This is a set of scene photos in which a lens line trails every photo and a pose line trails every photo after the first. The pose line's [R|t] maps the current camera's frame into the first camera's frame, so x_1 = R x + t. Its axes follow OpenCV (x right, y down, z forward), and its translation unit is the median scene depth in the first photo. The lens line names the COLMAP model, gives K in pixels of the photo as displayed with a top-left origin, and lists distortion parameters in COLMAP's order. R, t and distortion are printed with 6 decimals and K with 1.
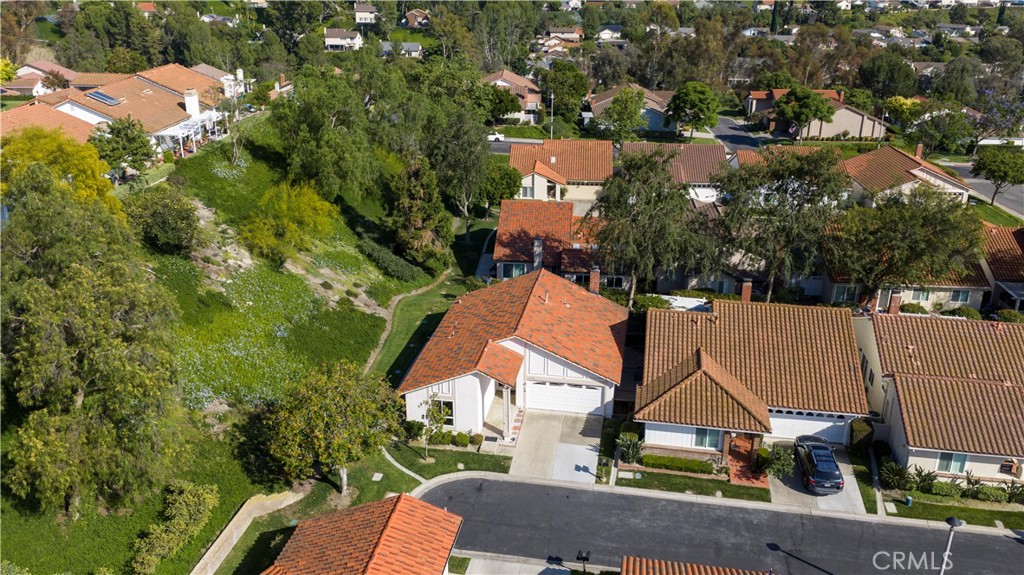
lens RADIAL K [[841.1, 0, 512.0], [0, 841.1, 287.5], [0, 0, 1]] dist [0.031569, -0.069565]
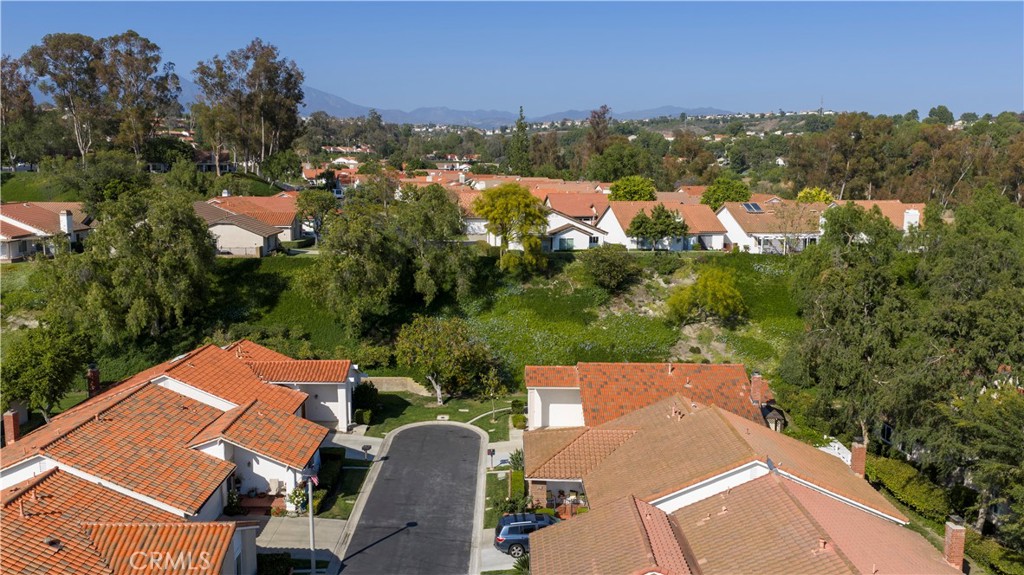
lens RADIAL K [[841.1, 0, 512.0], [0, 841.1, 287.5], [0, 0, 1]] dist [0.031569, -0.069565]
pose [[0.176035, 0.133336, -0.975312, 1.150123], [-0.357637, 0.931745, 0.062829, -0.087518], [0.917119, 0.337748, 0.211706, 0.642543]]
